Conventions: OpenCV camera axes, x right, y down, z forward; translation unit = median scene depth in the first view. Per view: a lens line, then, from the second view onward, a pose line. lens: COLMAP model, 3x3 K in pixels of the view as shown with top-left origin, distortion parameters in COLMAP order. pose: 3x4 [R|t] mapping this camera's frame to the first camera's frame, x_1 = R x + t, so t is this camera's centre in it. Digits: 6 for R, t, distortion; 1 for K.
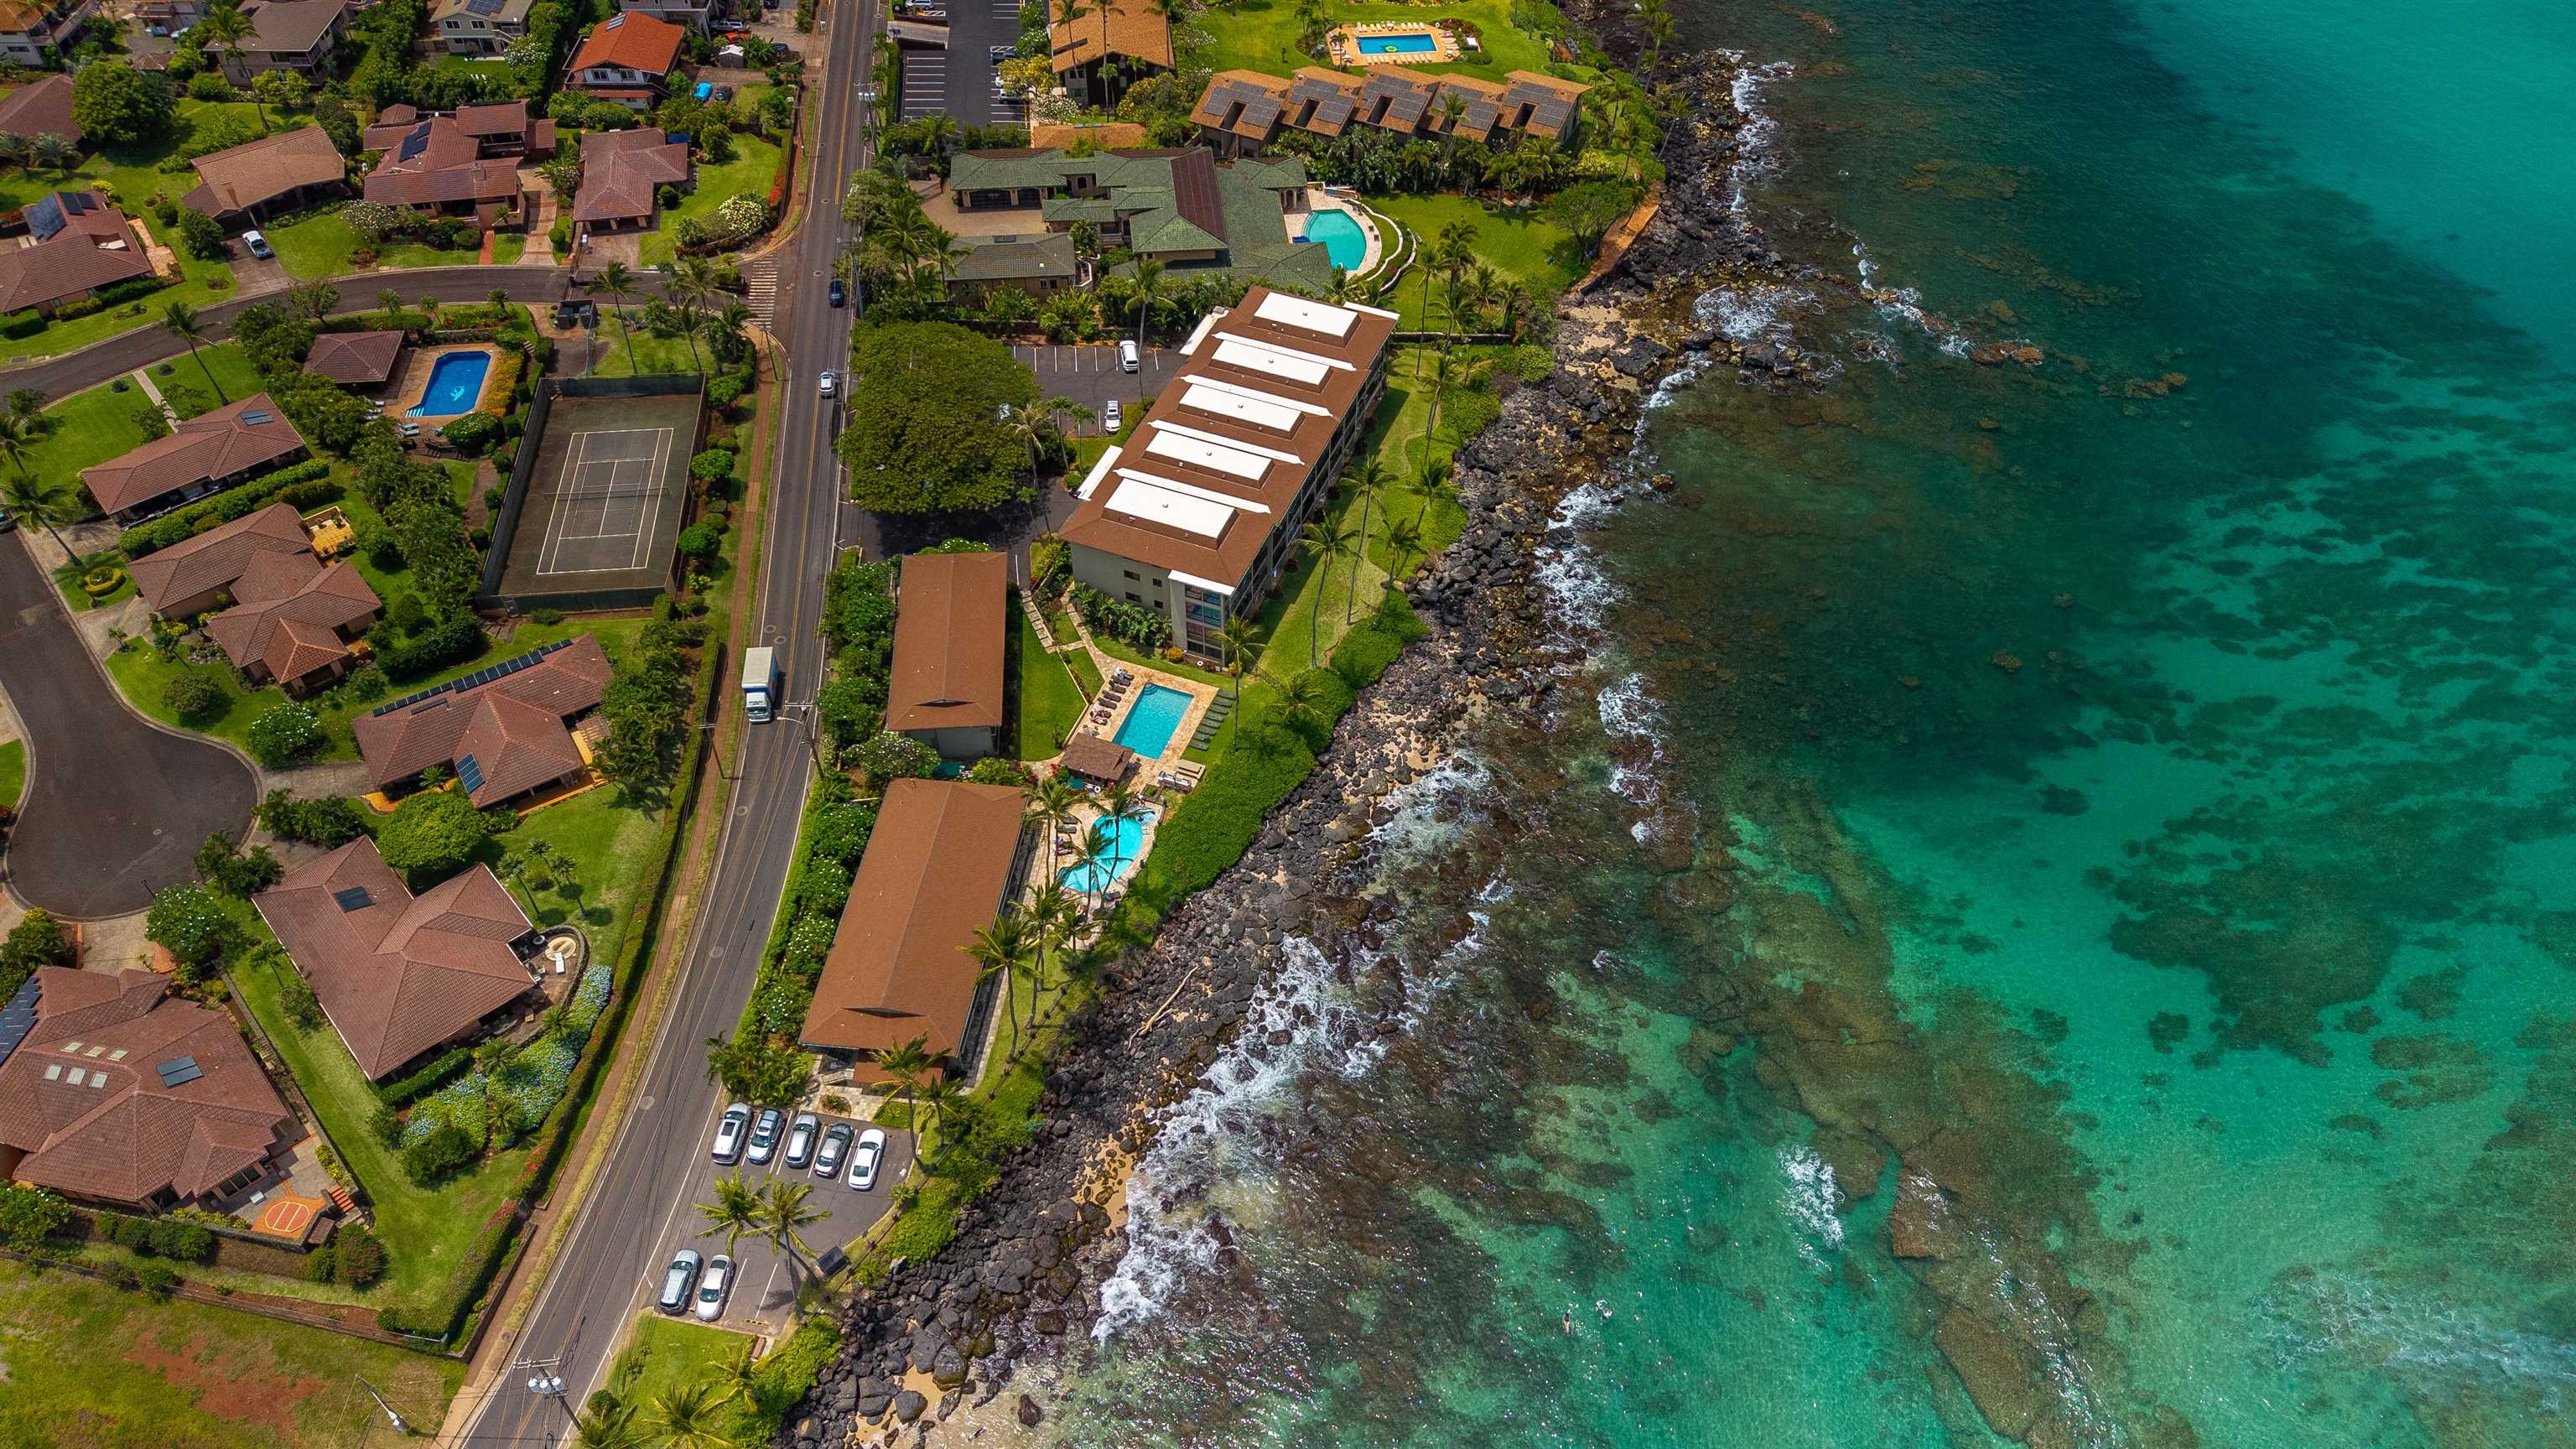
lens RADIAL K [[1752.3, 0, 1302.6], [0, 1752.3, 709.8], [0, 0, 1]] dist [0.089004, -0.119621]
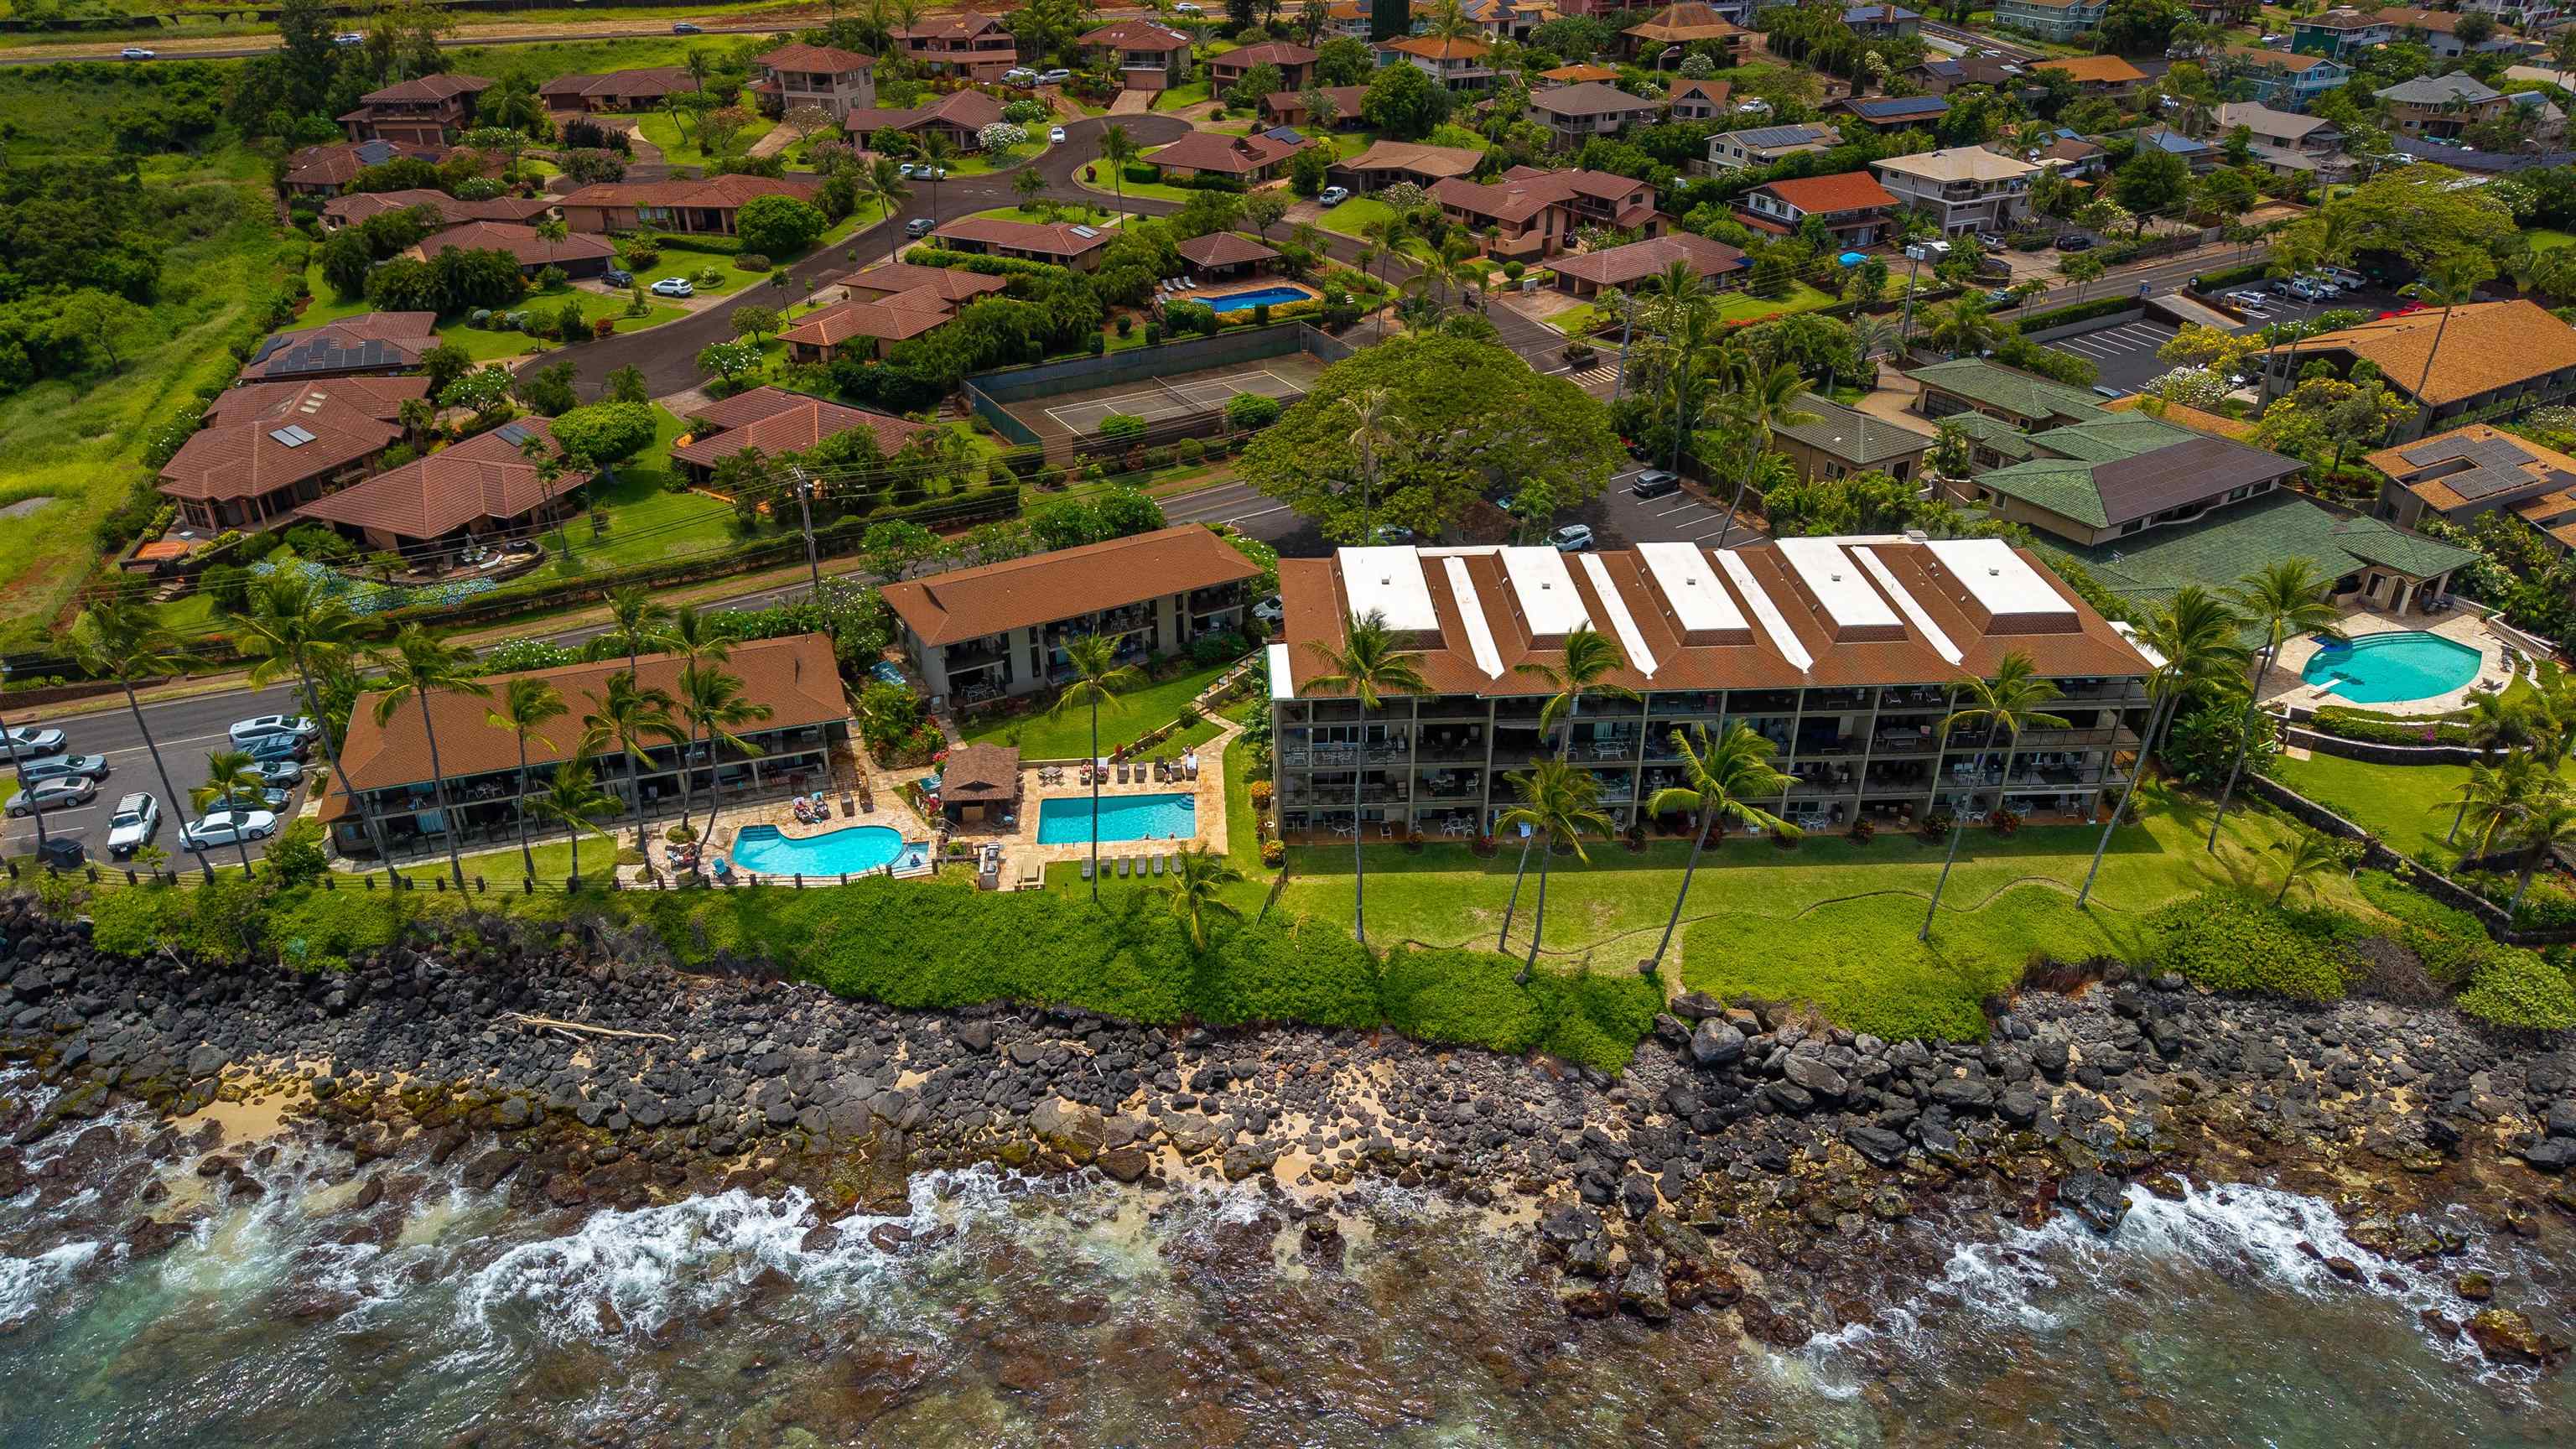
lens RADIAL K [[1752.3, 0, 1302.6], [0, 1752.3, 709.8], [0, 0, 1]] dist [0.089004, -0.119621]
pose [[0.405127, 0.403060, -0.820619, 0.451802], [-0.655636, 0.753645, 0.046487, -0.099686], [0.637192, 0.519194, 0.569582, 0.706464]]
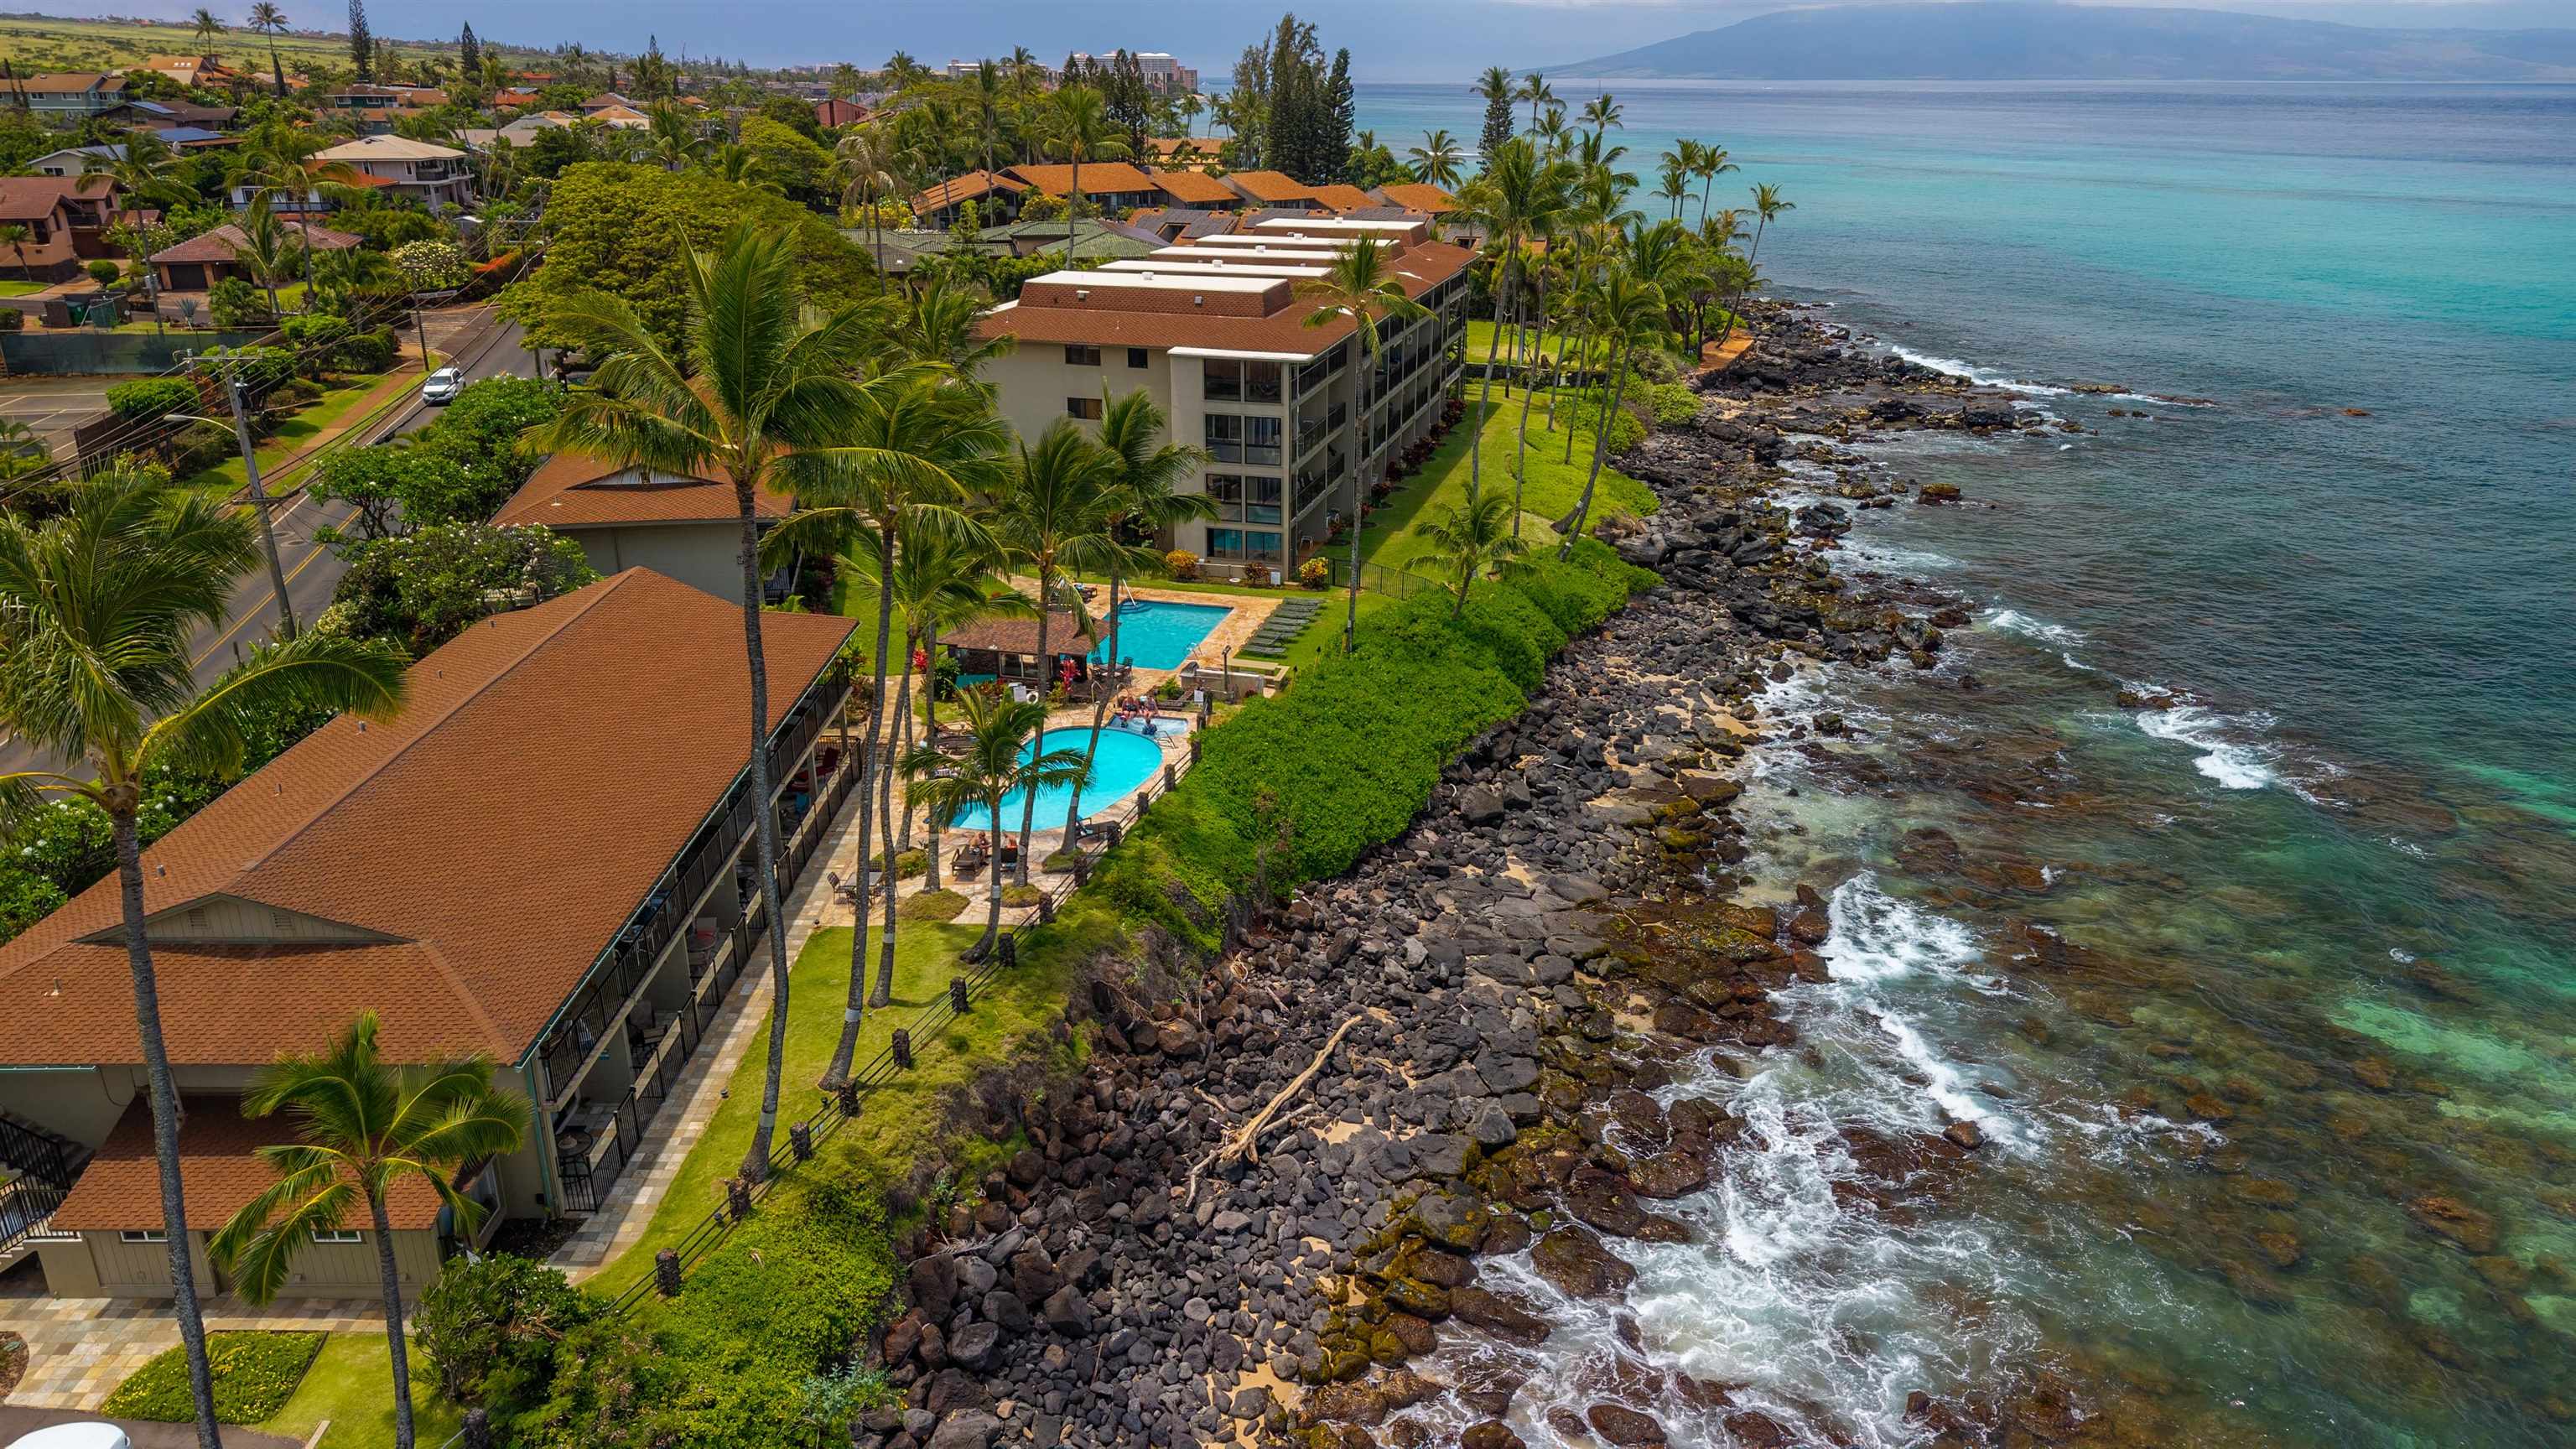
lens RADIAL K [[1727.3, 0, 1299.3], [0, 1727.3, 758.3], [0, 0, 1]] dist [0.087315, -0.108688]
pose [[0.993267, -0.071663, 0.091018, -0.094050], [0.103747, 0.899853, -0.423676, 0.231035], [-0.051541, 0.430266, 0.901229, 0.654819]]
